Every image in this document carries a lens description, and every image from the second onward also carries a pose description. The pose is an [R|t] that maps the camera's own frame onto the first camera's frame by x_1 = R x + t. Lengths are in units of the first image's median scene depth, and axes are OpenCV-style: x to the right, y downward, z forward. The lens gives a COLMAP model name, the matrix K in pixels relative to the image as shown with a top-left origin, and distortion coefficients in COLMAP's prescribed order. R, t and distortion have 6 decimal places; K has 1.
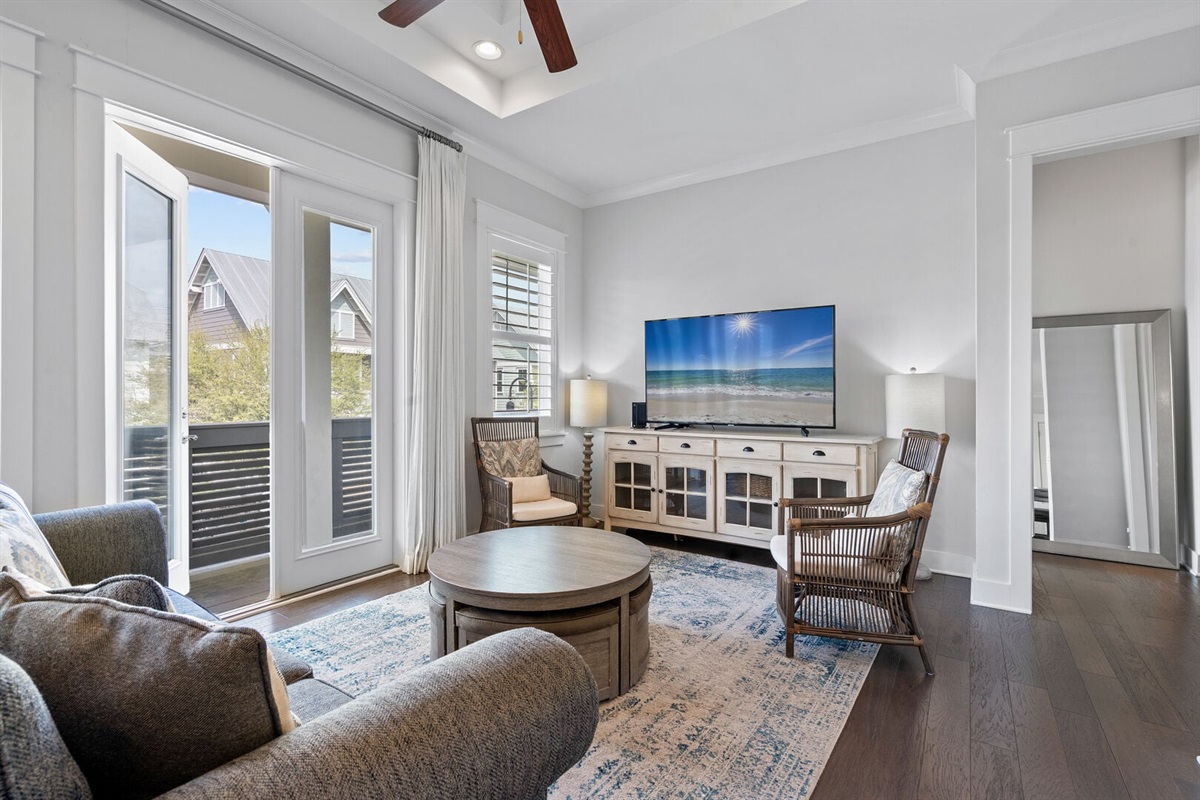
lens RADIAL K [[548.0, 0, 596.1], [0, 548.0, 395.1], [0, 0, 1]] dist [-0.006869, 0.003099]
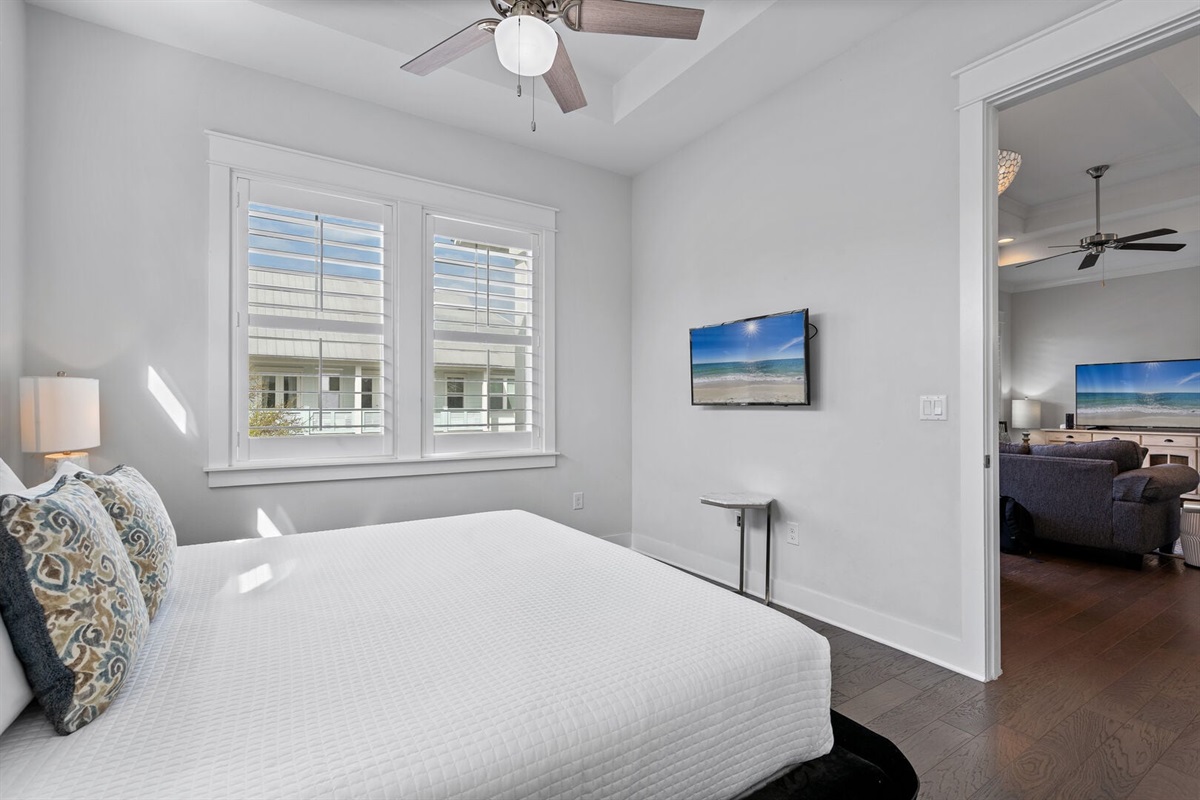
lens RADIAL K [[548.0, 0, 595.4], [0, 548.0, 401.0], [0, 0, 1]] dist [-0.006869, 0.003099]
pose [[0.921888, 0.000302, -0.387456, -0.699107], [-0.004574, 0.999938, -0.010104, -0.001301], [0.387429, 0.011087, 0.921833, -1.250931]]
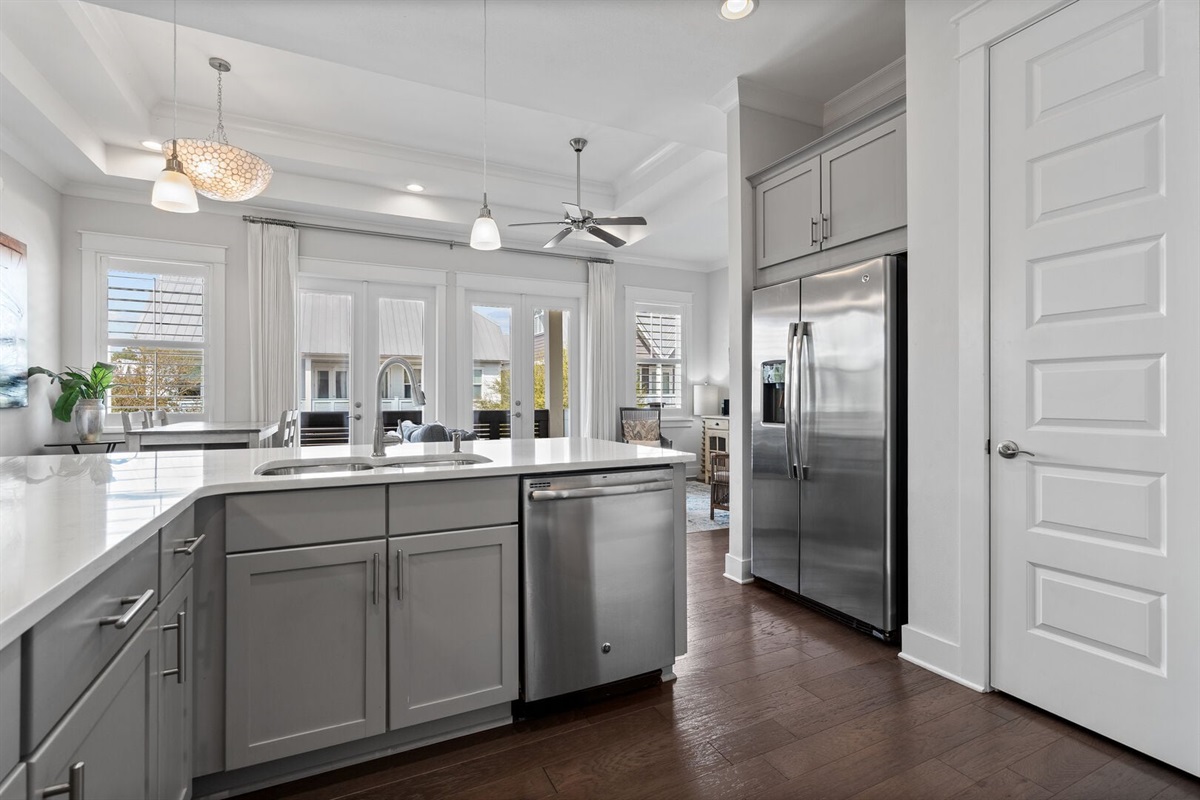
lens RADIAL K [[548.0, 0, 598.7], [0, 548.0, 395.2], [0, 0, 1]] dist [-0.006869, 0.003099]
pose [[0.867537, -0.004665, -0.497351, 0.618575], [0.001613, 0.999977, -0.006566, 0.012377], [0.497371, 0.004894, 0.867524, -0.620658]]
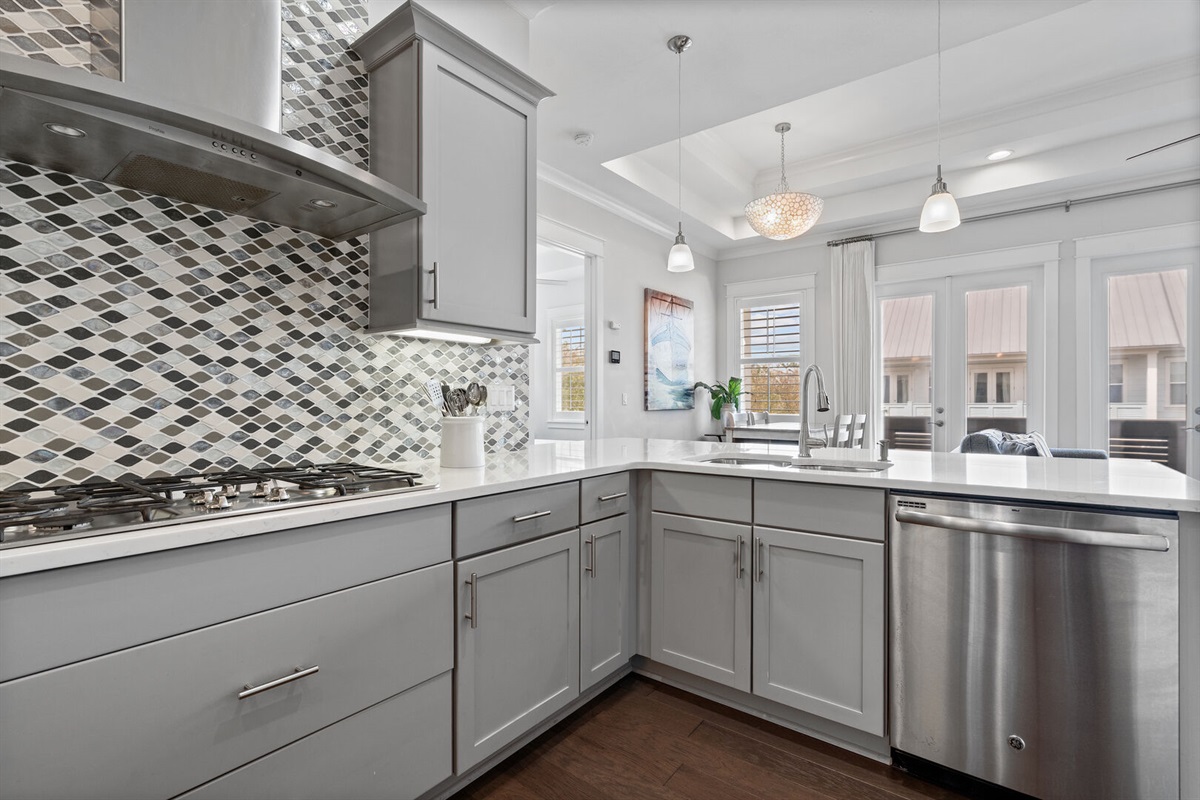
lens RADIAL K [[548.0, 0, 596.1], [0, 548.0, 405.7], [0, 0, 1]] dist [-0.006869, 0.003099]
pose [[-0.057518, 0.002899, -0.998340, 0.756523], [-0.000855, 0.999995, 0.002953, 0.012723], [0.998344, 0.001023, -0.057515, -0.444869]]
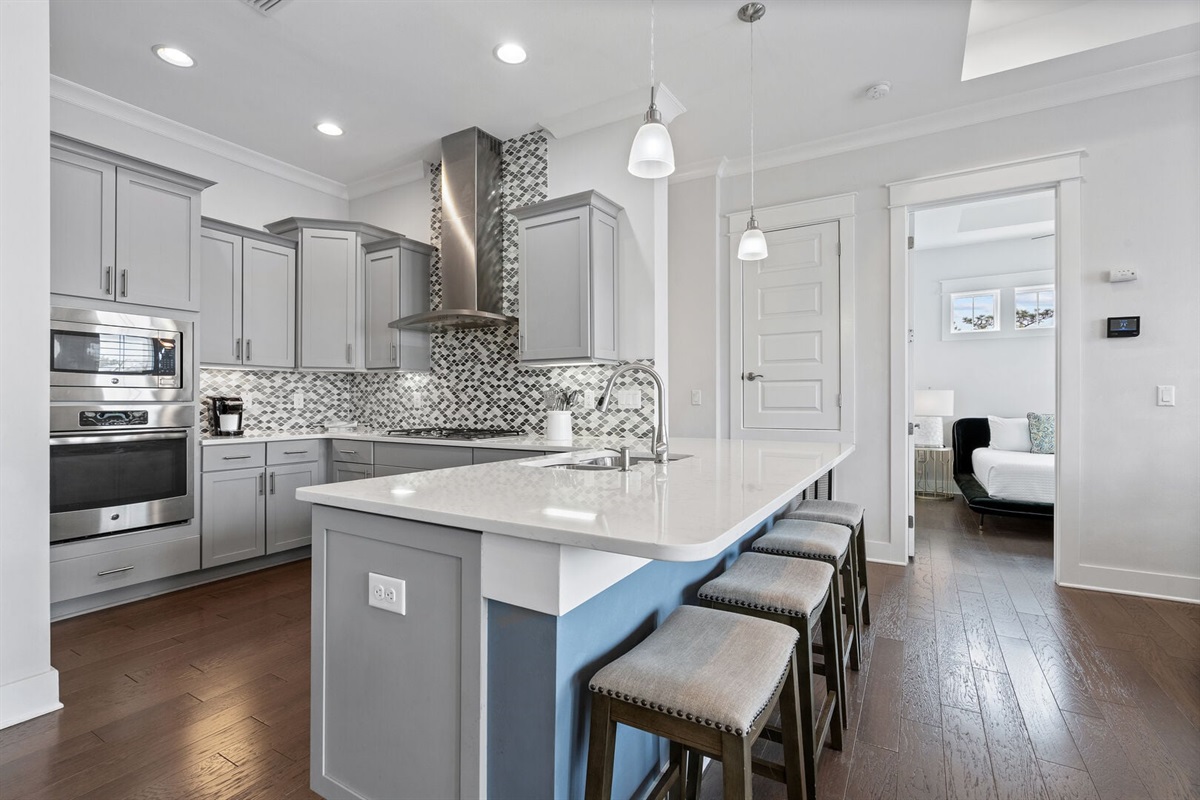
lens RADIAL K [[548.0, 0, 591.1], [0, 548.0, 402.0], [0, 0, 1]] dist [-0.006869, 0.003099]
pose [[-0.998048, -0.000780, -0.062446, 0.258823], [-0.000880, 0.999998, 0.001561, 0.008893], [0.062444, 0.001613, -0.998047, 0.283561]]
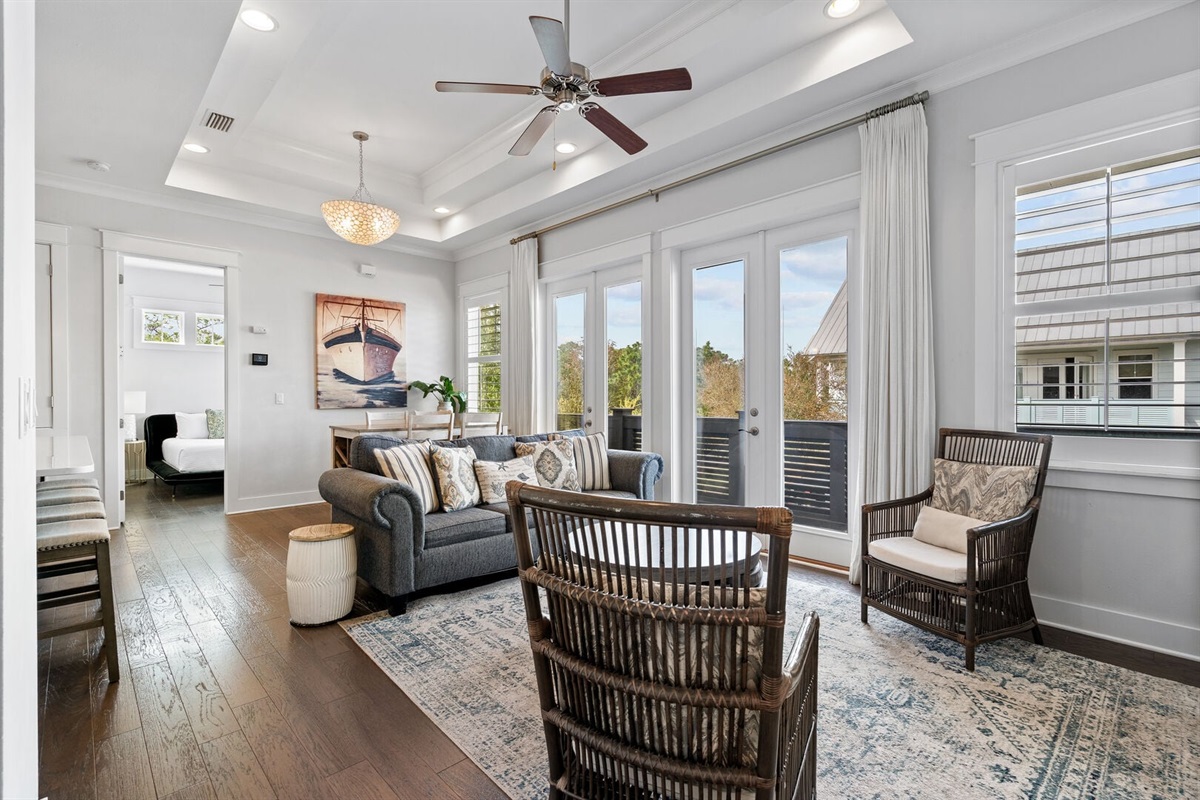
lens RADIAL K [[548.0, 0, 596.2], [0, 548.0, 401.5], [0, 0, 1]] dist [-0.006869, 0.003099]
pose [[-0.206952, 0.003738, -0.978344, 0.634226], [-0.001241, 0.999991, 0.004083, 0.000812], [0.978350, 0.002059, -0.206946, 0.677253]]
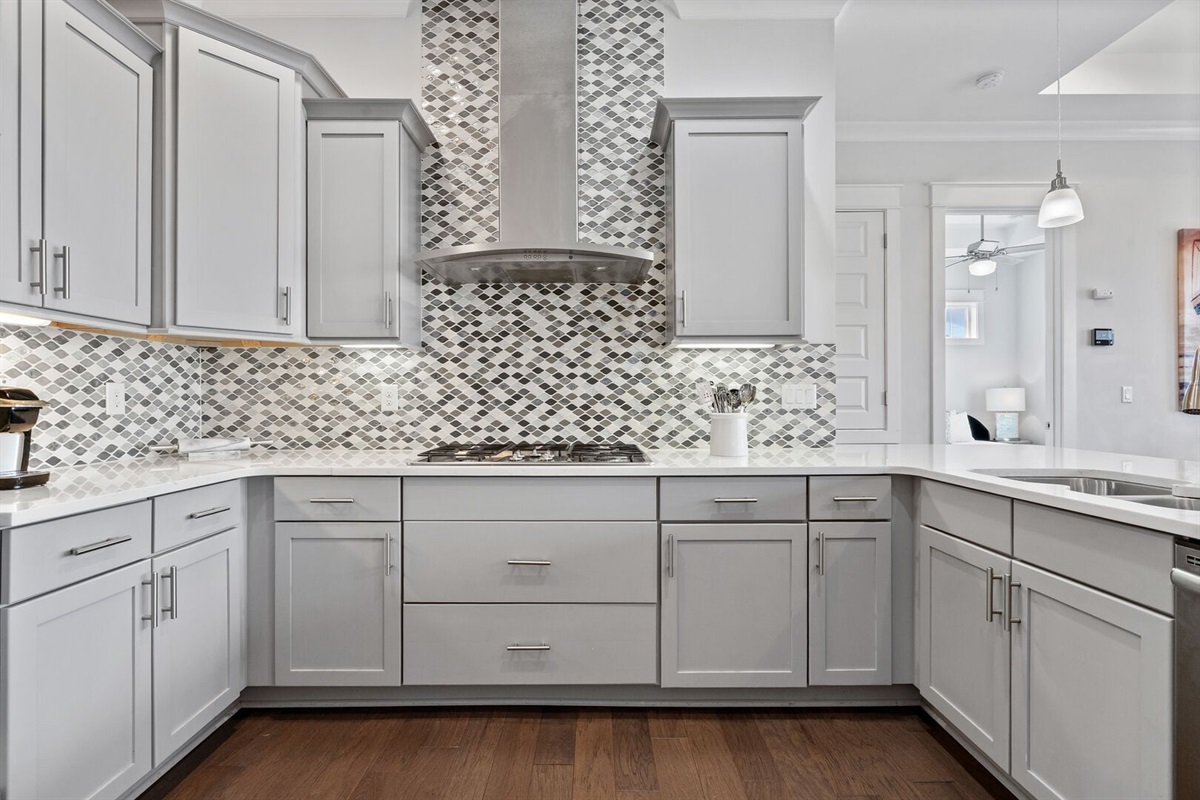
lens RADIAL K [[548.0, 0, 594.1], [0, 548.0, 400.4], [0, 0, 1]] dist [-0.006869, 0.003099]
pose [[-0.824201, 0.000125, -0.566298, 0.714957], [0.000568, 1.000000, -0.000605, 0.010925], [0.566297, -0.000820, -0.824201, -0.187945]]
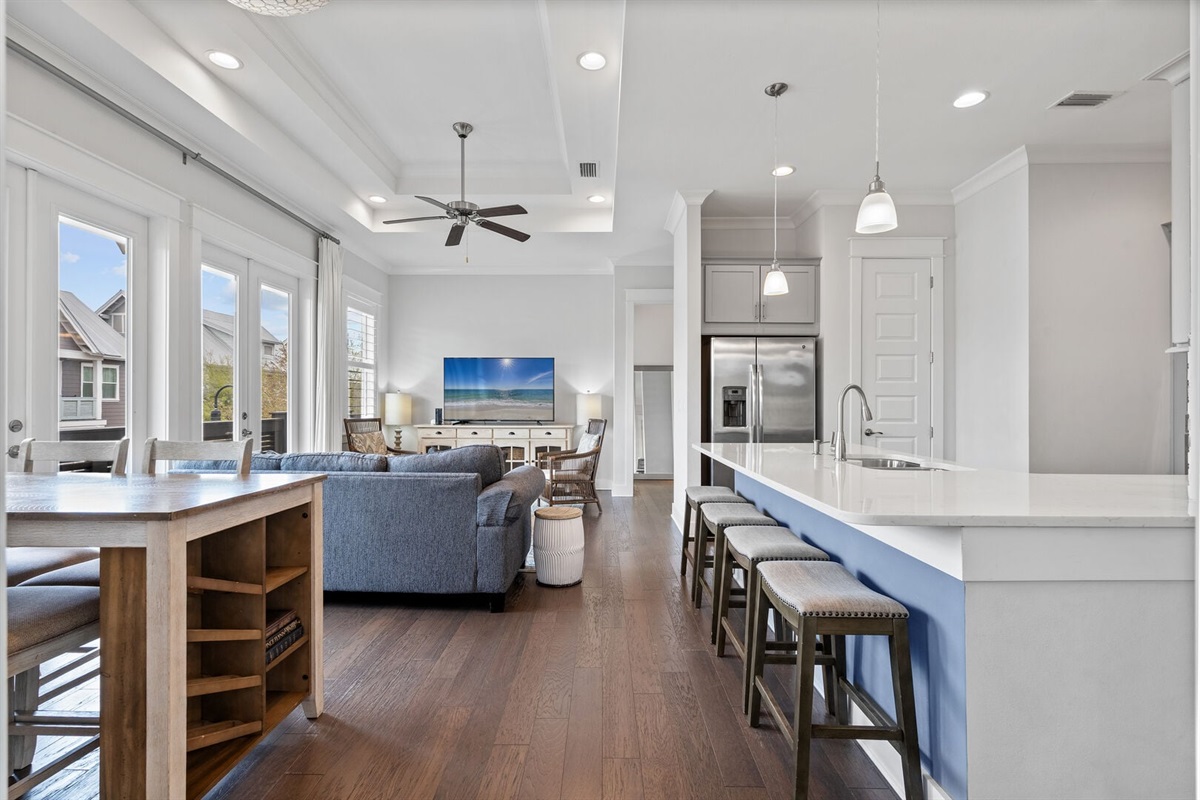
lens RADIAL K [[548.0, 0, 594.9], [0, 548.0, 404.6], [0, 0, 1]] dist [-0.006869, 0.003099]
pose [[0.832601, -0.000083, 0.553873, -0.488793], [-0.001946, 0.999993, 0.003074, -0.004154], [-0.553870, -0.003637, 0.832595, -0.658968]]
